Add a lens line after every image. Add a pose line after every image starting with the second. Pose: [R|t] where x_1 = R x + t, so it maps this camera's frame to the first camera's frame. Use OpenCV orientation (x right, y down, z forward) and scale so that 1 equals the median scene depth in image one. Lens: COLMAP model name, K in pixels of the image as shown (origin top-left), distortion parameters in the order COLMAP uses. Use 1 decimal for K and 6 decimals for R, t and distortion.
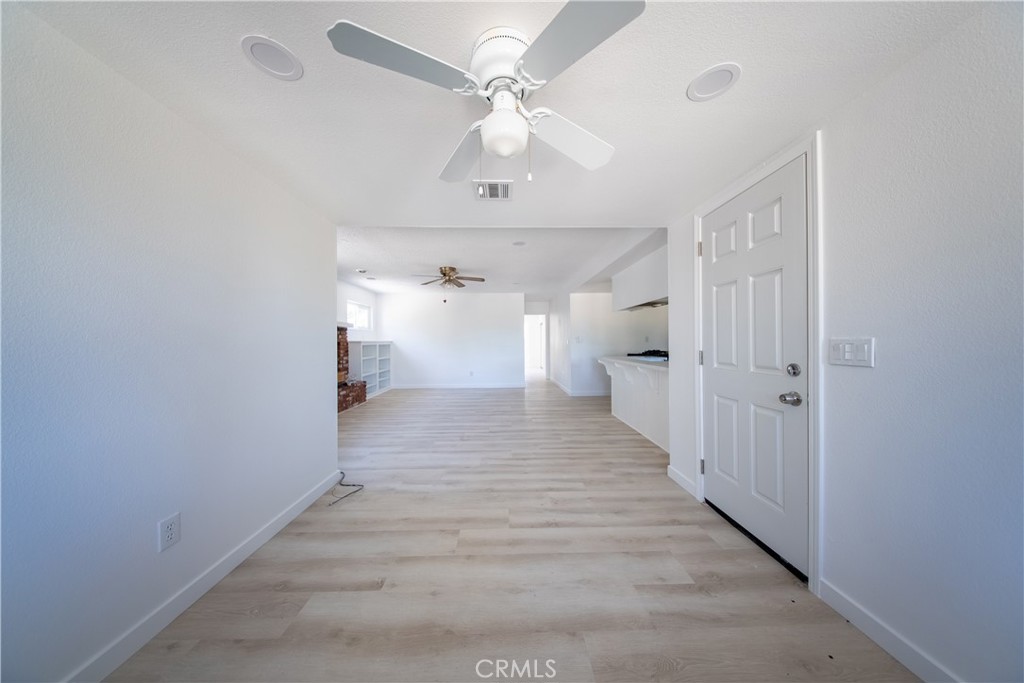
lens RADIAL K [[301.5, 0, 515.7], [0, 301.5, 342.8], [0, 0, 1]] dist [0.001483, -0.001361]
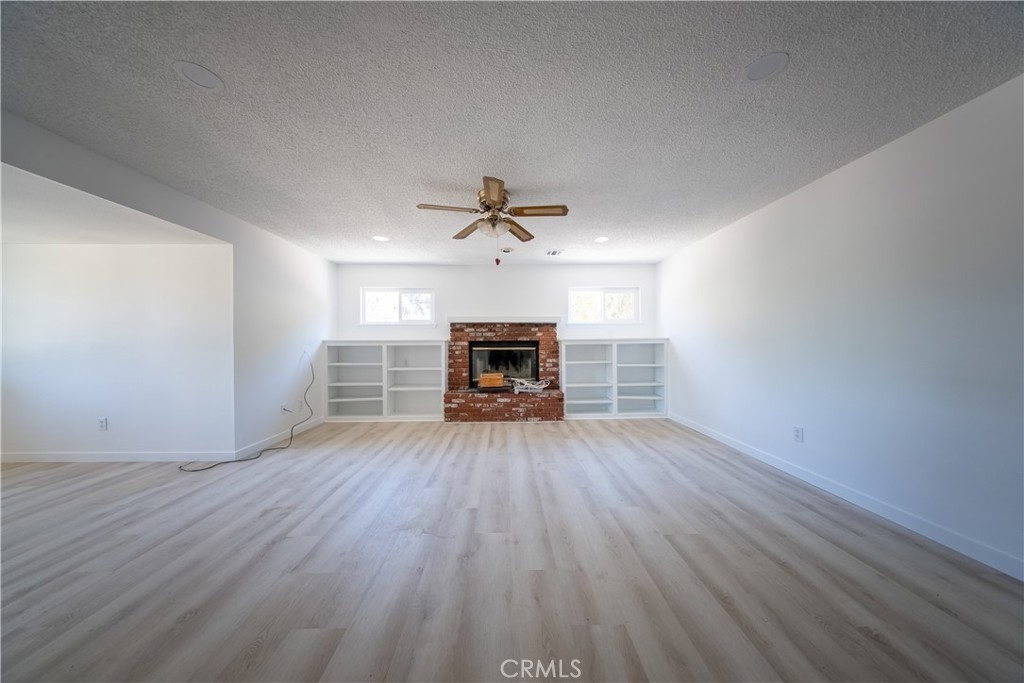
lens RADIAL K [[301.5, 0, 512.1], [0, 301.5, 344.5], [0, 0, 1]] dist [0.001483, -0.001361]
pose [[-0.016826, 0.012909, -0.999775, 0.238457], [0.005517, 0.999903, 0.012818, -0.003314], [0.999843, -0.005301, -0.016896, 0.885762]]
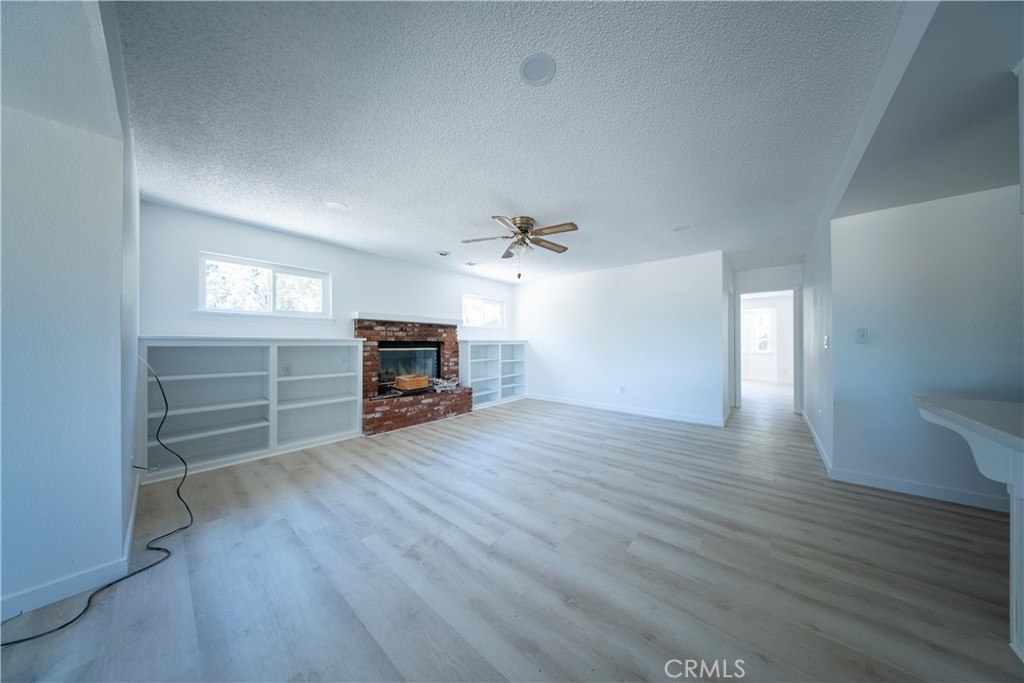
lens RADIAL K [[301.5, 0, 511.2], [0, 301.5, 344.4], [0, 0, 1]] dist [0.001483, -0.001361]
pose [[0.736034, 0.007588, -0.676902, 0.149577], [-0.003864, 0.999968, 0.007009, -0.000825], [0.676933, -0.002544, 0.736040, 0.456072]]
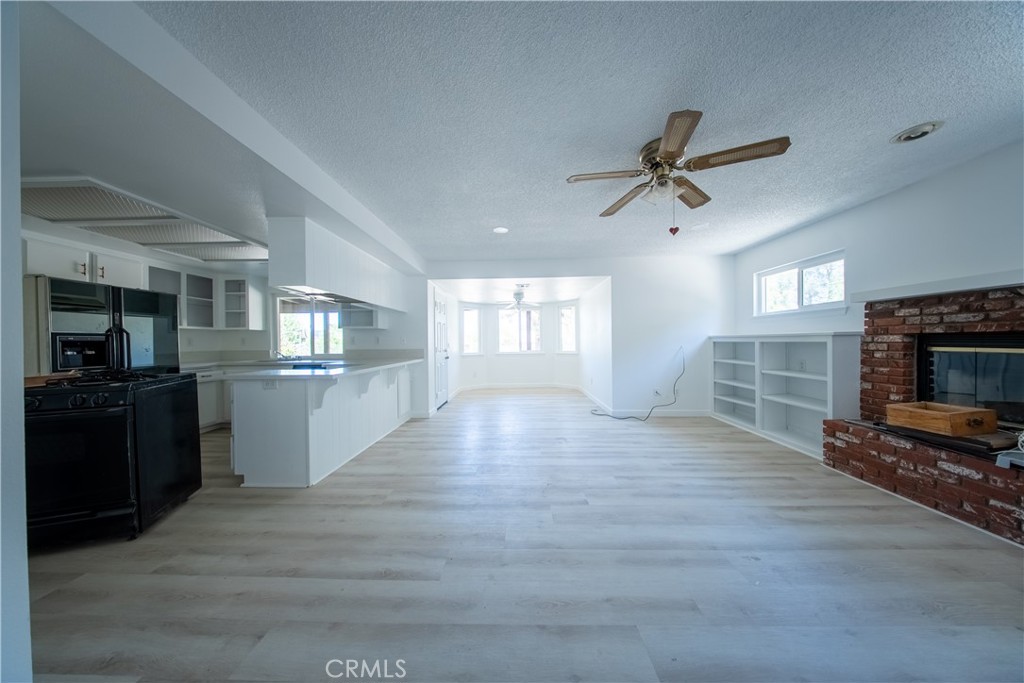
lens RADIAL K [[301.5, 0, 509.5], [0, 301.5, 344.0], [0, 0, 1]] dist [0.001483, -0.001361]
pose [[-0.997305, 0.017255, 0.071307, -0.044909], [0.017889, 0.999806, 0.008264, -0.001926], [-0.071151, 0.009518, -0.997420, 1.197344]]
